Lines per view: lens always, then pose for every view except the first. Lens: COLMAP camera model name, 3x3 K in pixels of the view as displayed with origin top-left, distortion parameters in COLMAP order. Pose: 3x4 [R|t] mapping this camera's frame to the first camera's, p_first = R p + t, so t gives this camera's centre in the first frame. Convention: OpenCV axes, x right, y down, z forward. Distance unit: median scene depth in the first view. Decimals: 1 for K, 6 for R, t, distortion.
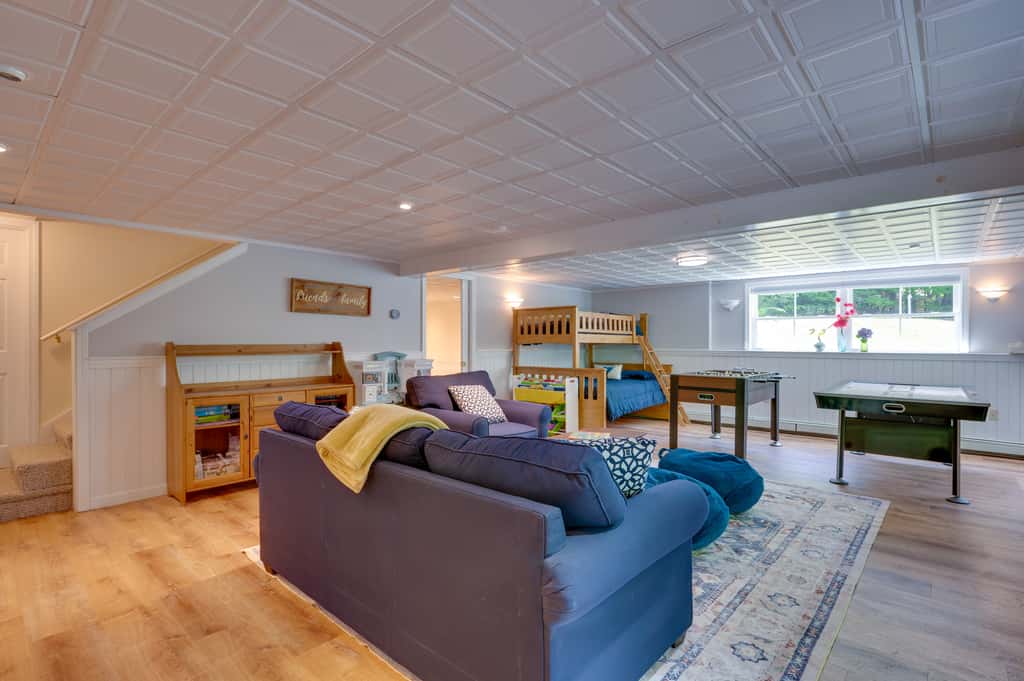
lens RADIAL K [[529.1, 0, 536.3], [0, 529.1, 340.4], [0, 0, 1]] dist [0.004001, 0.000978]
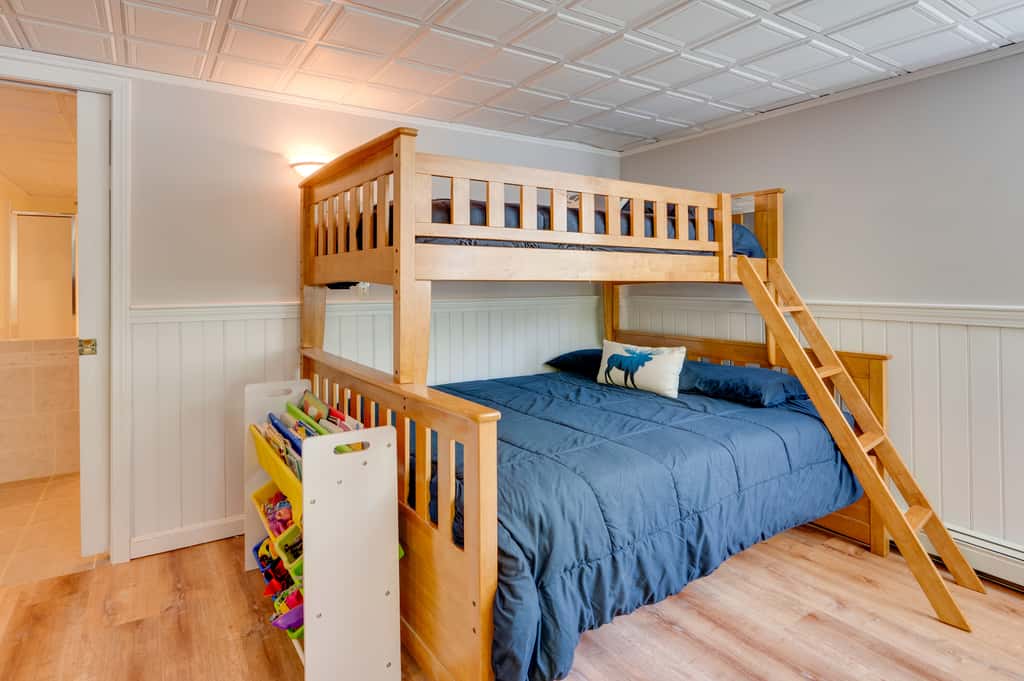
lens RADIAL K [[467.8, 0, 477.5], [0, 467.8, 274.0], [0, 0, 1]] dist [-0.001333, -0.000189]
pose [[0.914802, -0.008676, -0.403808, 0.163925], [0.005662, 0.999946, -0.008658, 0.003078], [0.403862, 0.005634, 0.914803, 0.699352]]
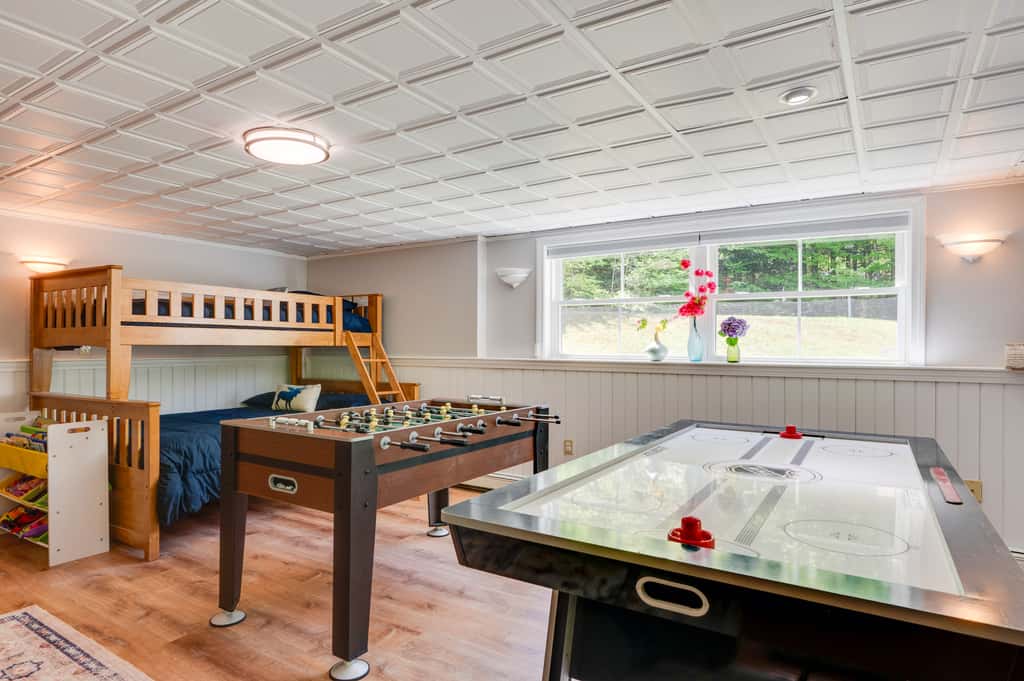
lens RADIAL K [[514.2, 0, 512.0], [0, 514.2, 340.5], [0, 0, 1]] dist [-0.004198, -0.000785]
pose [[0.998985, 0.000896, 0.045031, 0.344975], [-0.000791, 0.999997, -0.002332, 0.001255], [-0.045033, 0.002294, 0.998983, 0.457802]]
